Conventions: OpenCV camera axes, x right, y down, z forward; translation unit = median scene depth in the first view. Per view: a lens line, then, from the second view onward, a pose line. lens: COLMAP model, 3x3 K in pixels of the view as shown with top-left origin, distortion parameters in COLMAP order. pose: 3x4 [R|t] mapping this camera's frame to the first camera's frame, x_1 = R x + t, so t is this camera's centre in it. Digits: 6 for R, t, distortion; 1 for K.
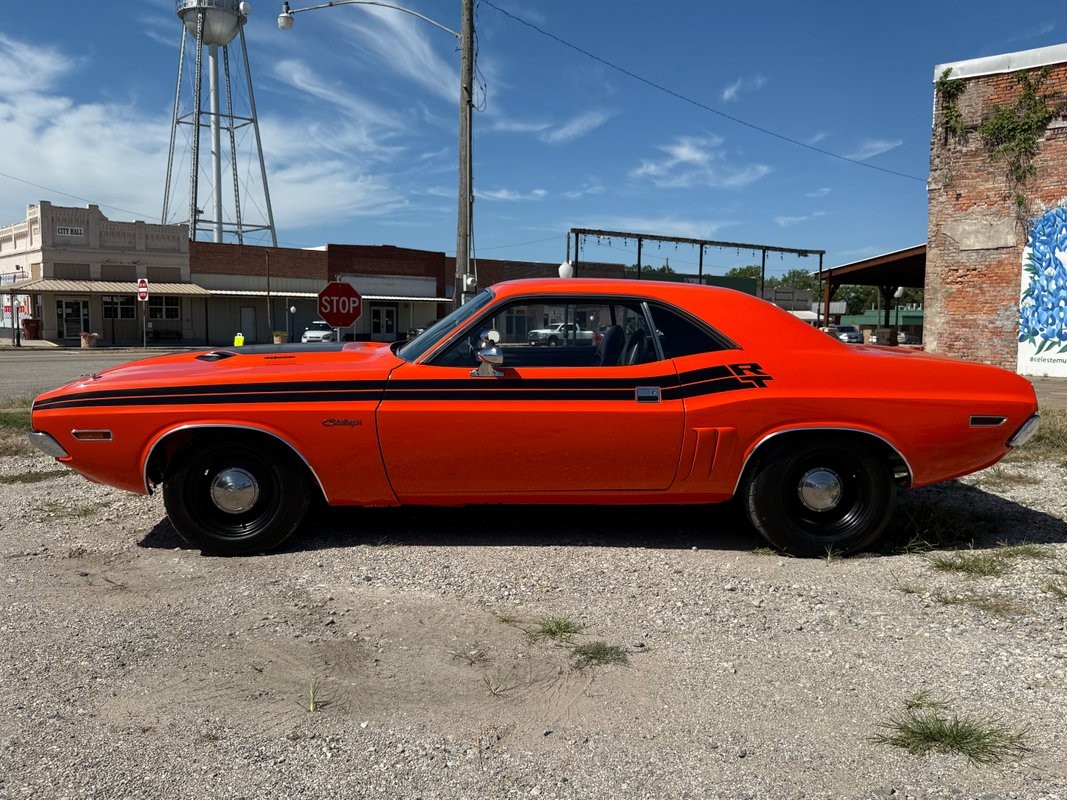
lens RADIAL K [[966.0, 0, 532.5], [0, 966.0, 412.0], [0, 0, 1]] dist [-0.003737, -0.006265]
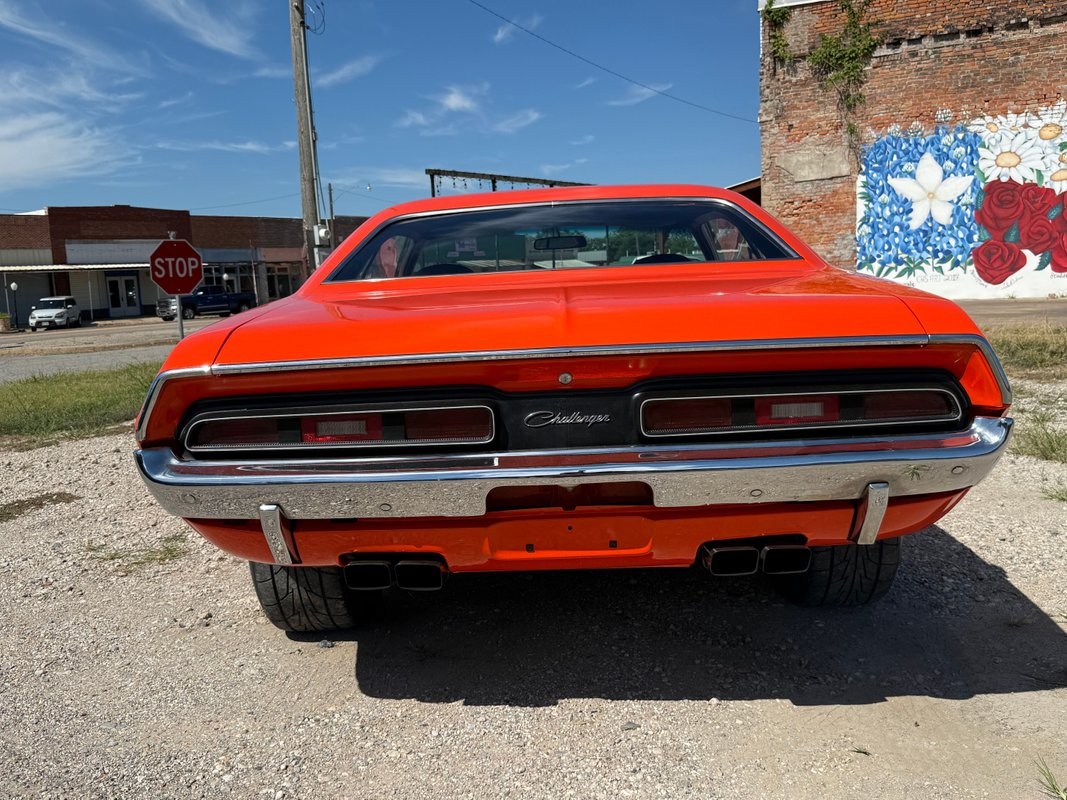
lens RADIAL K [[977.8, 0, 541.8], [0, 977.8, 402.6], [0, 0, 1]] dist [0.023368, -0.043251]
pose [[0.964391, -0.089733, 0.248793, -0.084384], [0.081200, 0.995710, 0.044374, -0.005452], [-0.251707, -0.022592, 0.967540, 0.075927]]
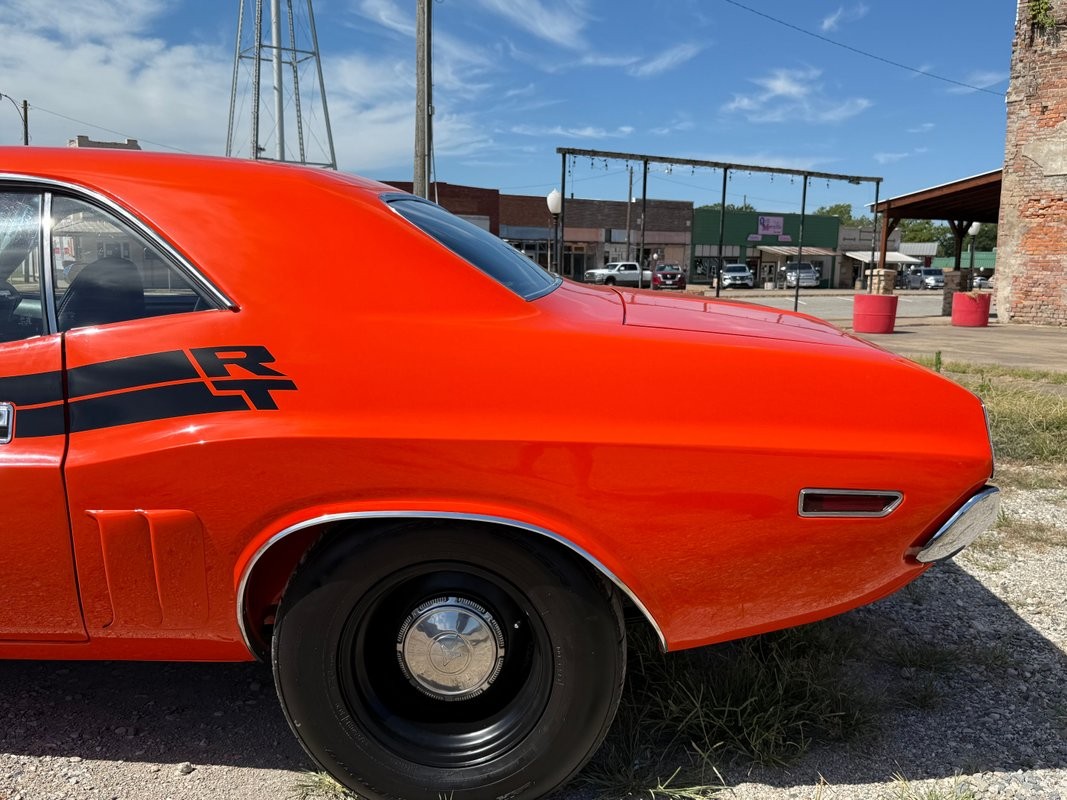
lens RADIAL K [[966.0, 0, 532.5], [0, 966.0, 412.0], [0, 0, 1]] dist [-0.003737, -0.006265]
pose [[0.995029, 0.020047, -0.097550, 0.092751], [-0.014442, 0.998222, 0.057833, -0.007487], [0.098536, -0.056136, 0.993549, 0.127096]]
